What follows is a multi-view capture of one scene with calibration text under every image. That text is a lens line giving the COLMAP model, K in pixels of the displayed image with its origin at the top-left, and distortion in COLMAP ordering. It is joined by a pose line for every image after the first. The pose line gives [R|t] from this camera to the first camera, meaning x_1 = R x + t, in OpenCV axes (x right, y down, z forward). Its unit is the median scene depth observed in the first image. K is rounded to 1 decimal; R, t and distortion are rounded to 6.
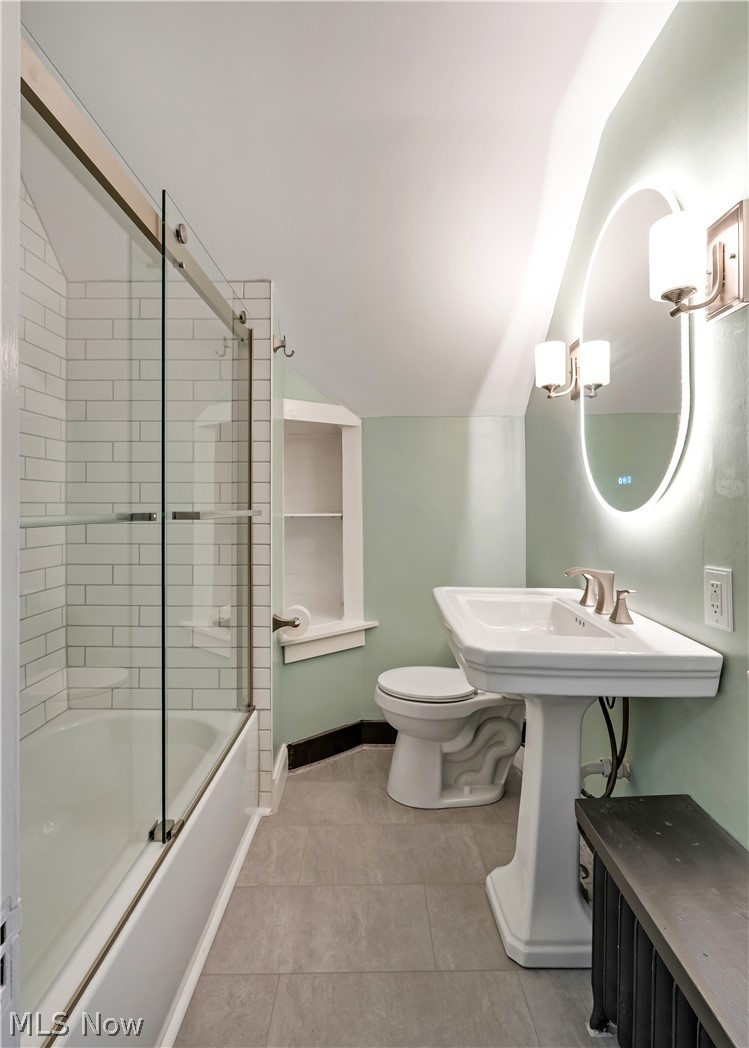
lens RADIAL K [[516.4, 0, 370.7], [0, 516.4, 516.2], [0, 0, 1]] dist [-0.001068, -0.001027]
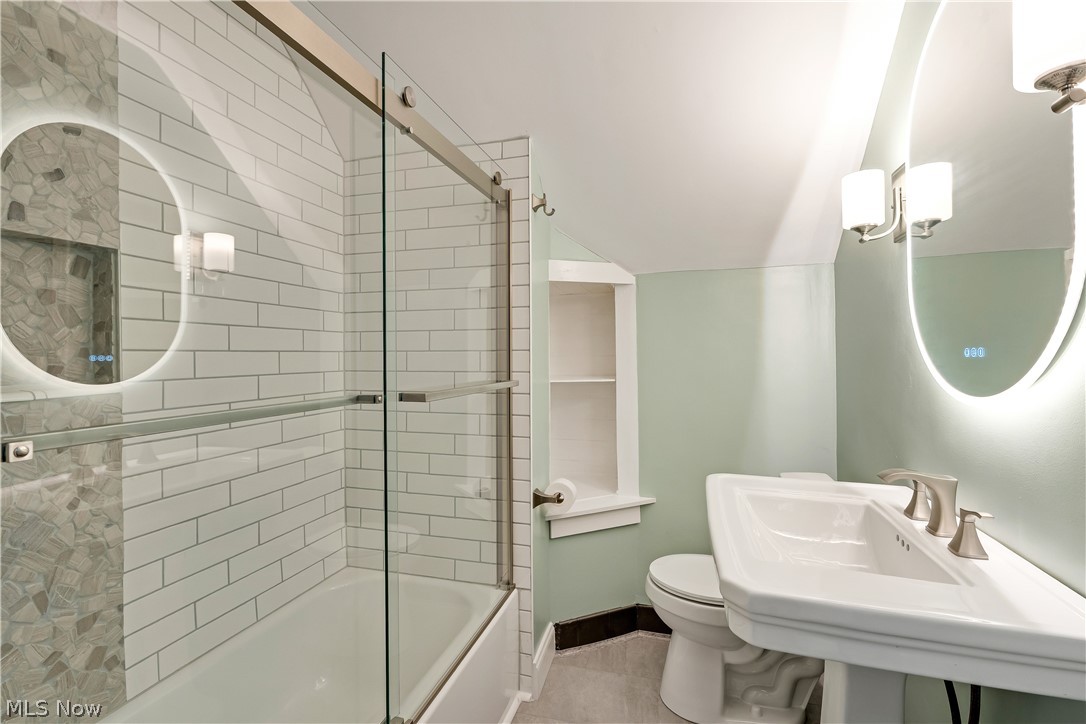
lens RADIAL K [[494.2, 0, 546.9], [0, 494.2, 361.0], [0, 0, 1]] dist [-0.005054, 0.001808]
pose [[0.963263, -0.001651, -0.268556, 0.079385], [0.001217, 0.999998, -0.001784, -0.043920], [0.268558, 0.001391, 0.963263, 0.137720]]
